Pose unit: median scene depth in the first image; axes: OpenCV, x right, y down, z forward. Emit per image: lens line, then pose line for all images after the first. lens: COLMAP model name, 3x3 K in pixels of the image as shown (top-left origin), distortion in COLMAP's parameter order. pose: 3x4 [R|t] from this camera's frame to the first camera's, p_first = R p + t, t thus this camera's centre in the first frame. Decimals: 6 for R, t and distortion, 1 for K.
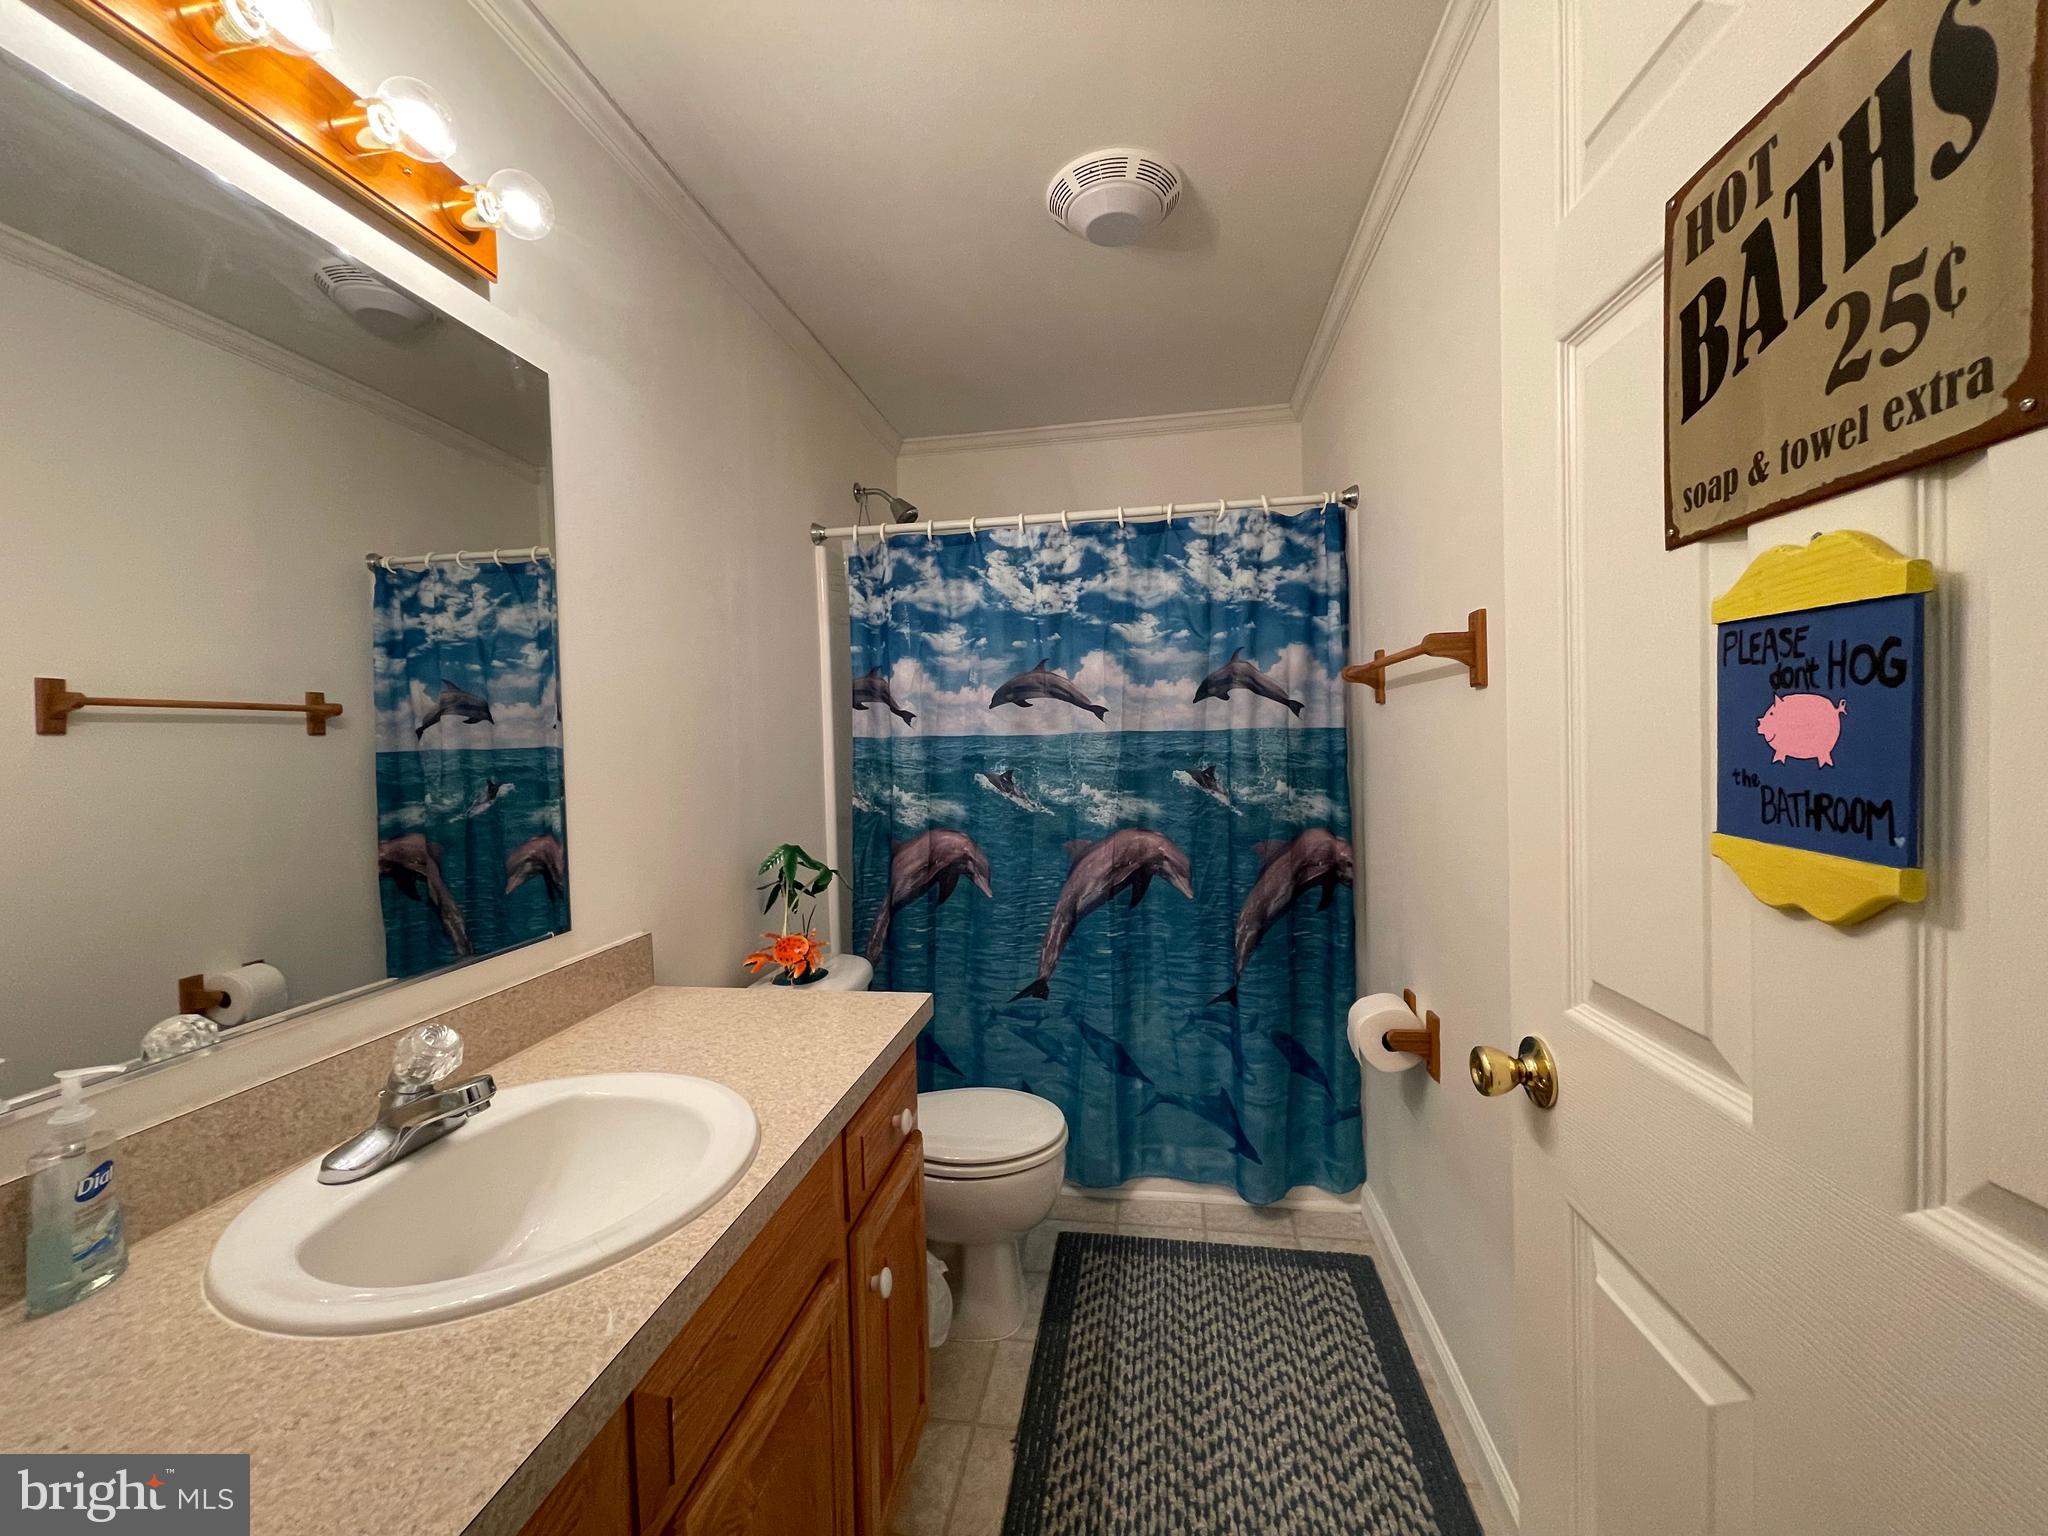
lens RADIAL K [[815.9, 0, 1017.1], [0, 815.9, 763.4], [0, 0, 1]] dist [-0.016814, 0.001786]
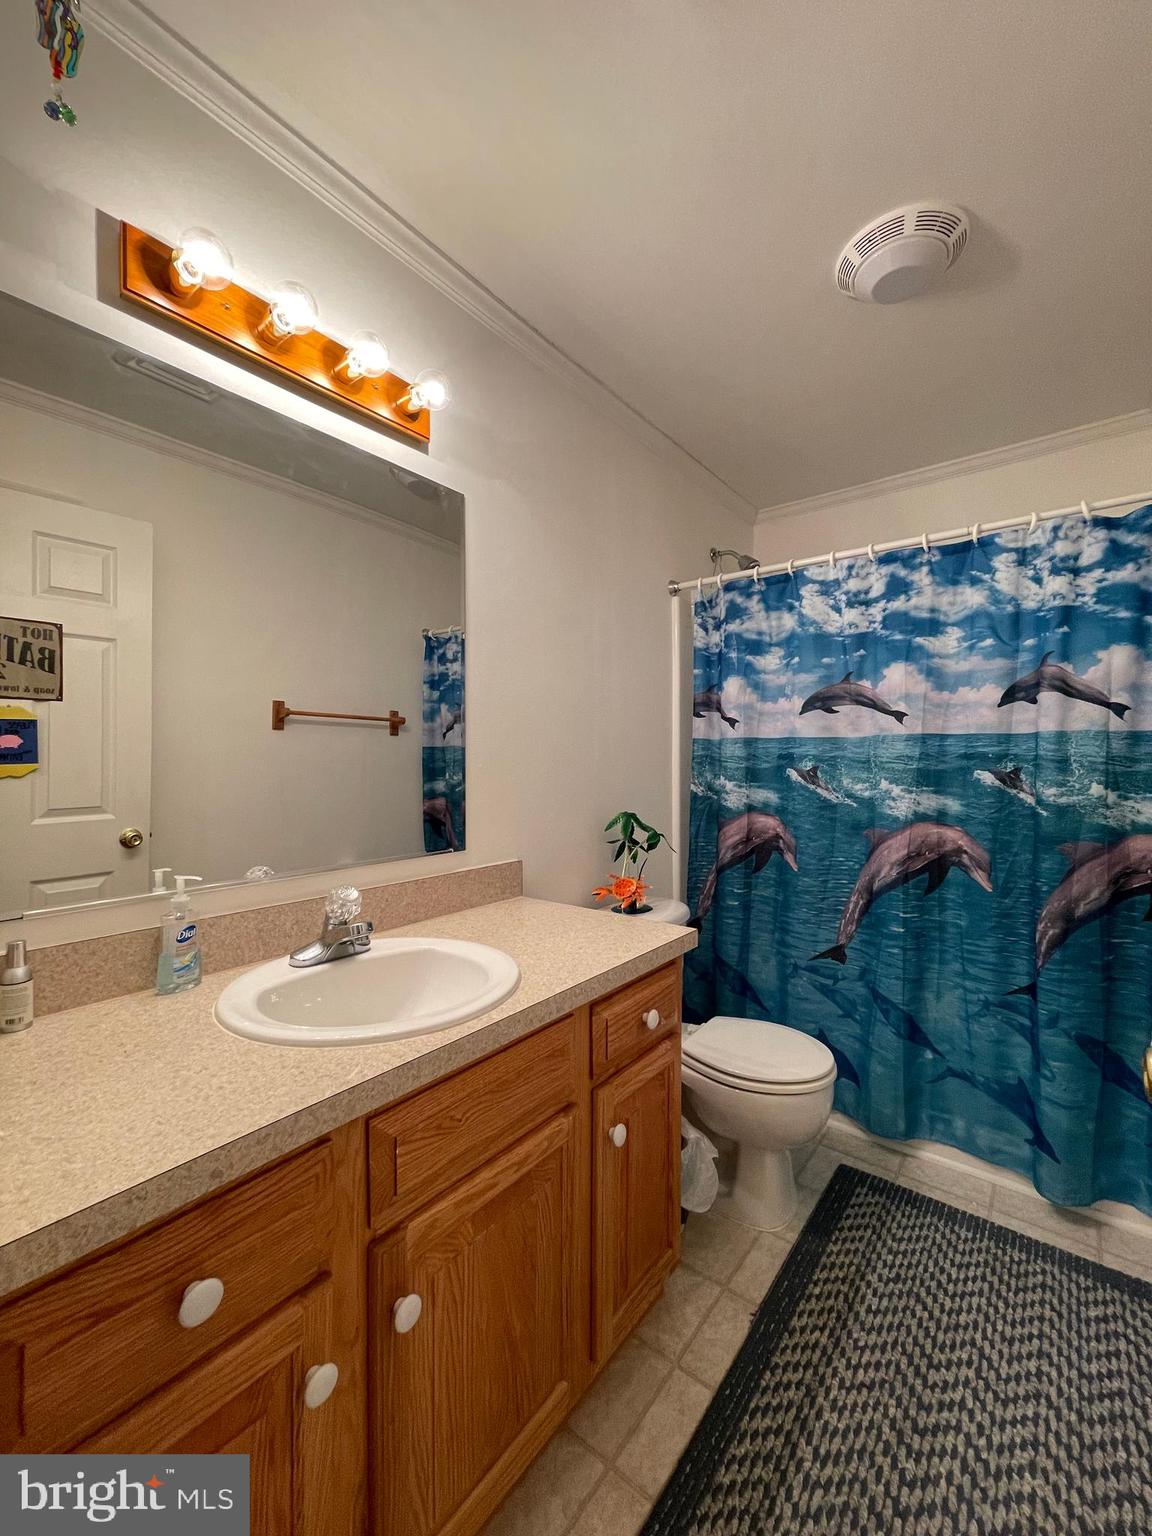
lens RADIAL K [[611.9, 0, 577.4], [0, 611.9, 764.4], [0, 0, 1]] dist [-0.016814, 0.001786]
pose [[0.876322, 0.027372, -0.480948, 0.121606], [-0.036309, 0.999297, -0.009285, 0.028330], [0.480356, 0.025599, 0.876700, 0.047319]]
